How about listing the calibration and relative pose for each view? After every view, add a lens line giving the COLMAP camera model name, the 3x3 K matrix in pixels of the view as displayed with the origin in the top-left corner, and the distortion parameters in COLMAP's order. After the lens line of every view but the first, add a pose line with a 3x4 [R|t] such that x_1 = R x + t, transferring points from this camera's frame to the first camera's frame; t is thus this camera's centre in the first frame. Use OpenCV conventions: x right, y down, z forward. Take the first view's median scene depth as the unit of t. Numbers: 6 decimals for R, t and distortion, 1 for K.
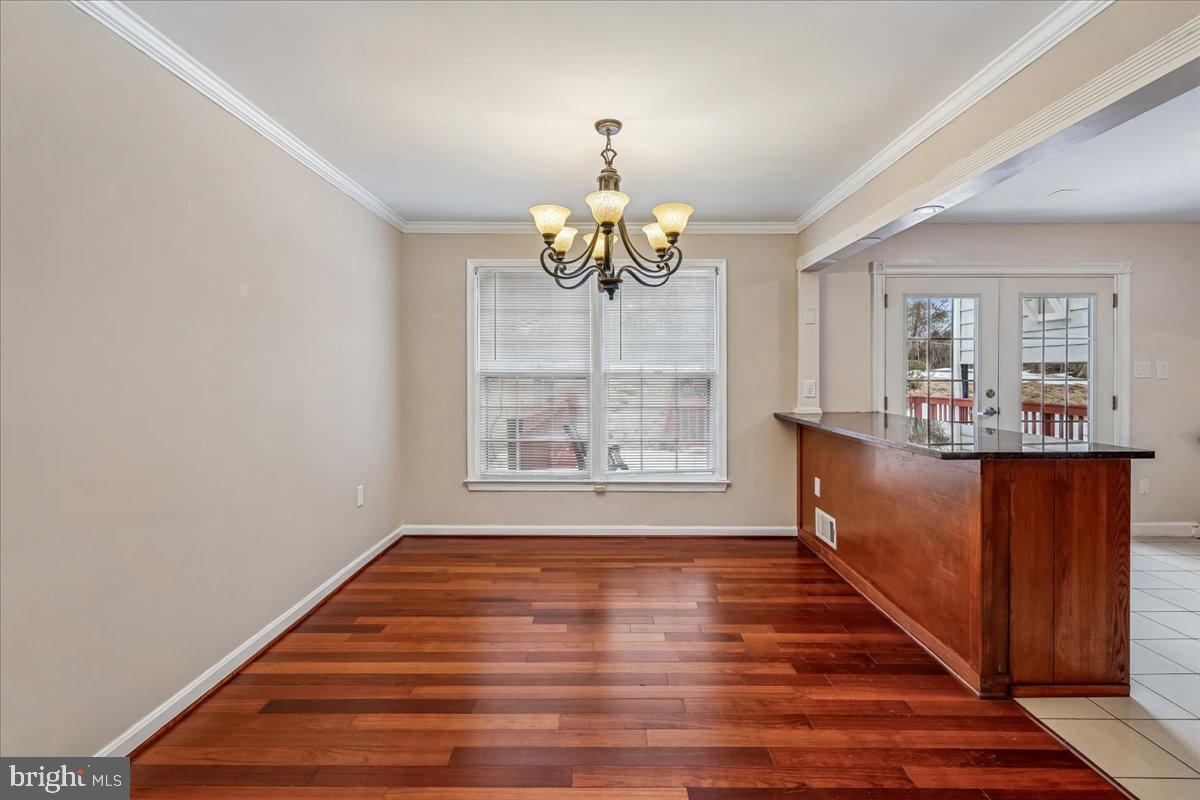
lens RADIAL K [[550.2, 0, 598.7], [0, 550.2, 388.7], [0, 0, 1]] dist [-0.000260, -0.000097]
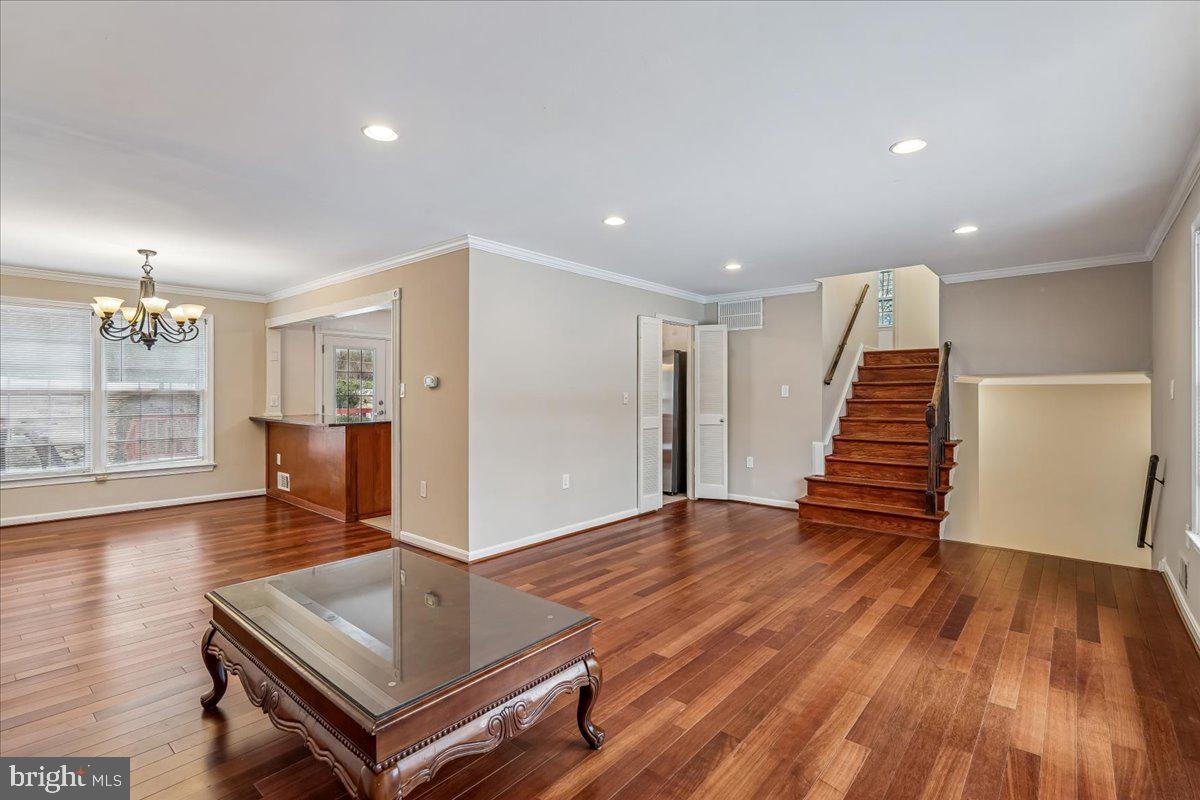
lens RADIAL K [[550.2, 0, 598.7], [0, 550.2, 388.7], [0, 0, 1]] dist [-0.000260, -0.000097]
pose [[0.632251, 0.008284, 0.774720, -0.285397], [0.014529, 0.999640, -0.022546, 0.015124], [-0.774628, 0.025511, 0.631903, -0.816103]]
